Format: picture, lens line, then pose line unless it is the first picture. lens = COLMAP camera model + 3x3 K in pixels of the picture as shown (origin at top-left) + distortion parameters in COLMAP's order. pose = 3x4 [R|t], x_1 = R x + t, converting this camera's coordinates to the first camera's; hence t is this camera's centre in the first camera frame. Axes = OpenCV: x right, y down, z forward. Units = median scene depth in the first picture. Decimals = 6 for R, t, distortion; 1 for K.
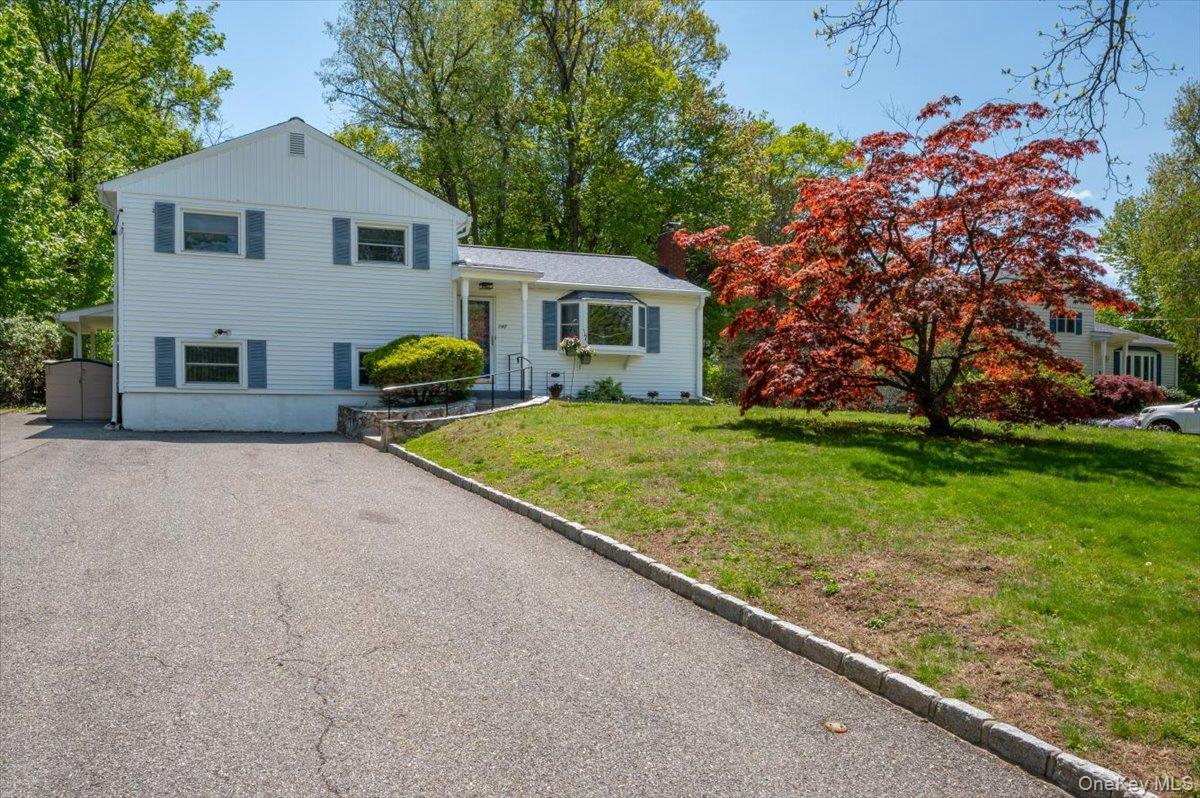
lens RADIAL K [[1032.1, 0, 596.5], [0, 1032.1, 396.3], [0, 0, 1]] dist [-0.000360, 0.001793]
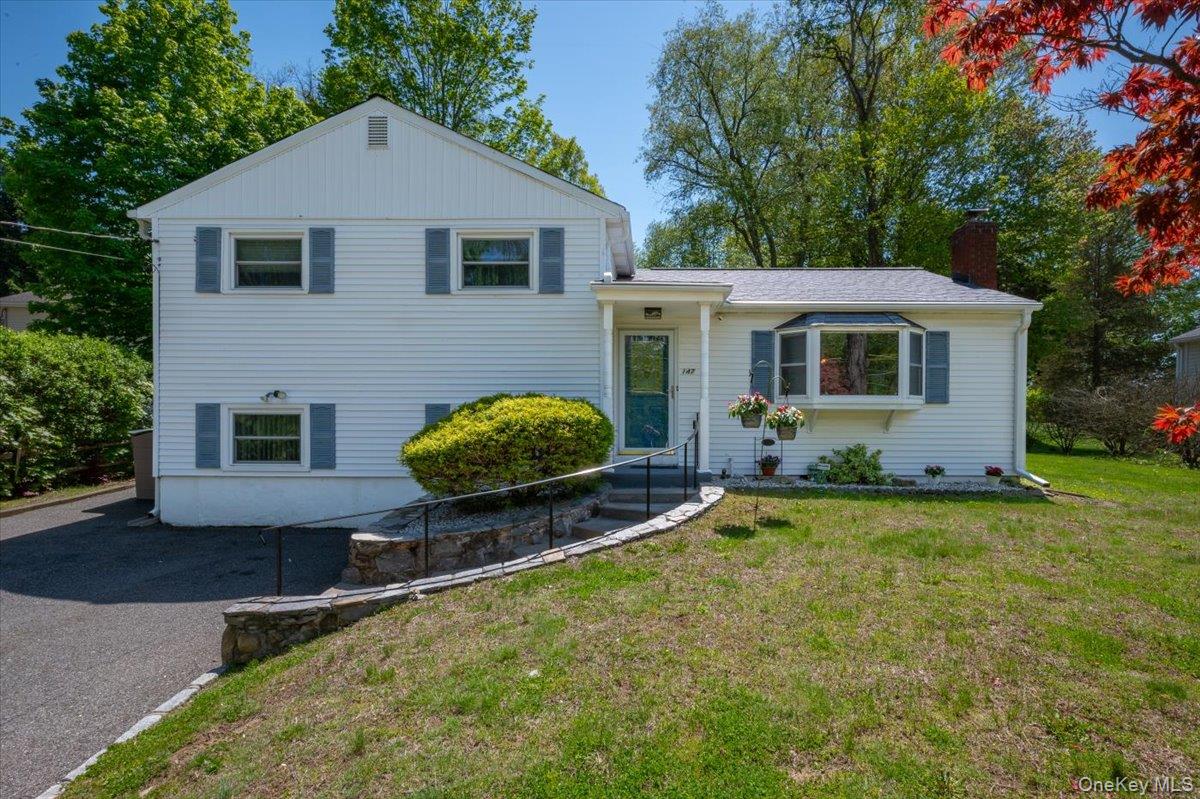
lens RADIAL K [[684.6, 0, 600.3], [0, 684.6, 419.0], [0, 0, 1]] dist [-0.002383, 0.000651]
pose [[0.902772, 0.003022, -0.430108, 0.055759], [0.006756, 0.999752, 0.021205, -0.048964], [0.430065, -0.022049, 0.902528, 0.598370]]
